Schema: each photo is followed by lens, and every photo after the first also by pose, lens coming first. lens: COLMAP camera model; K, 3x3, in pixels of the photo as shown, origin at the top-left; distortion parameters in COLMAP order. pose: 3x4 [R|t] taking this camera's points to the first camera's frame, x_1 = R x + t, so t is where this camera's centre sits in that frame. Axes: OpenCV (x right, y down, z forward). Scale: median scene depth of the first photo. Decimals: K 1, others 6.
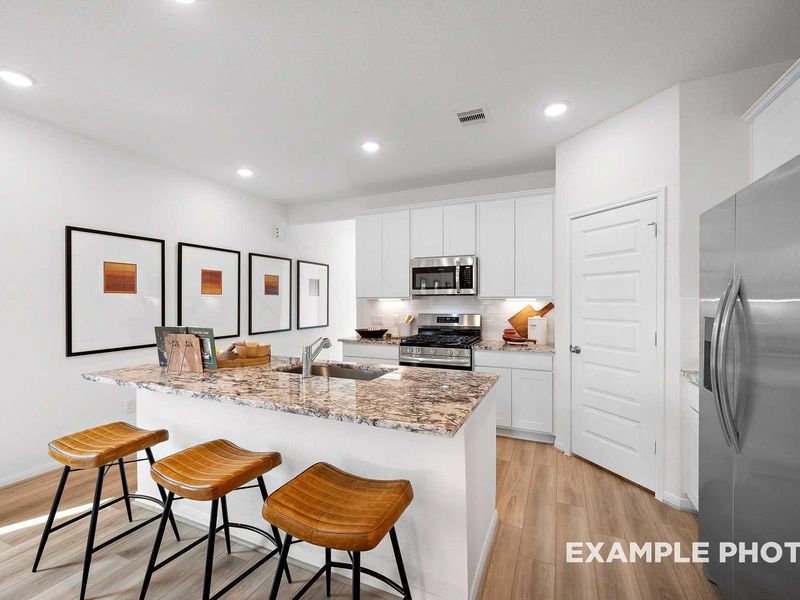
lens RADIAL K [[373.1, 0, 387.8], [0, 373.1, 303.7], [0, 0, 1]] dist [-0.001088, -0.000069]
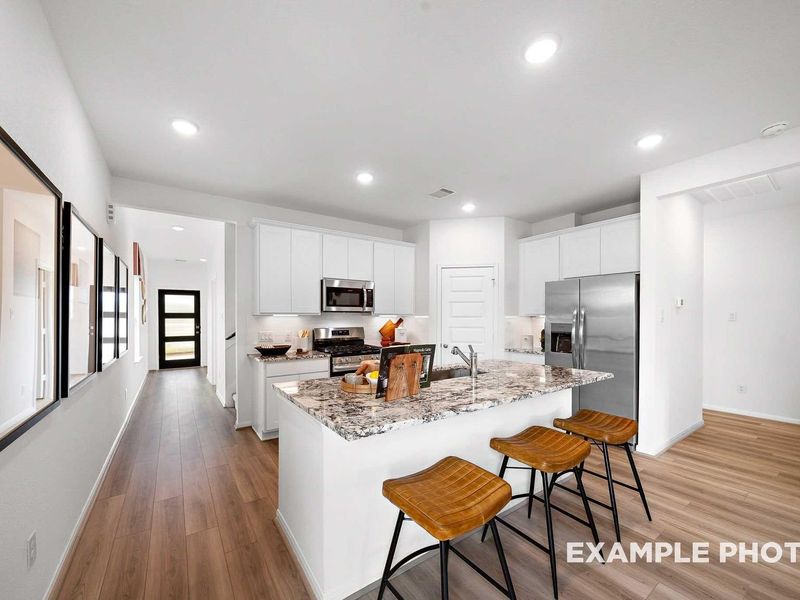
lens RADIAL K [[320.7, 0, 400.4], [0, 320.7, 315.6], [0, 0, 1]] dist [-0.023939, -0.000065]
pose [[0.494383, 0.006277, 0.869221, -0.682034], [0.003974, 0.999947, -0.009481, -0.000515], [-0.869235, 0.008142, 0.494332, 0.364880]]
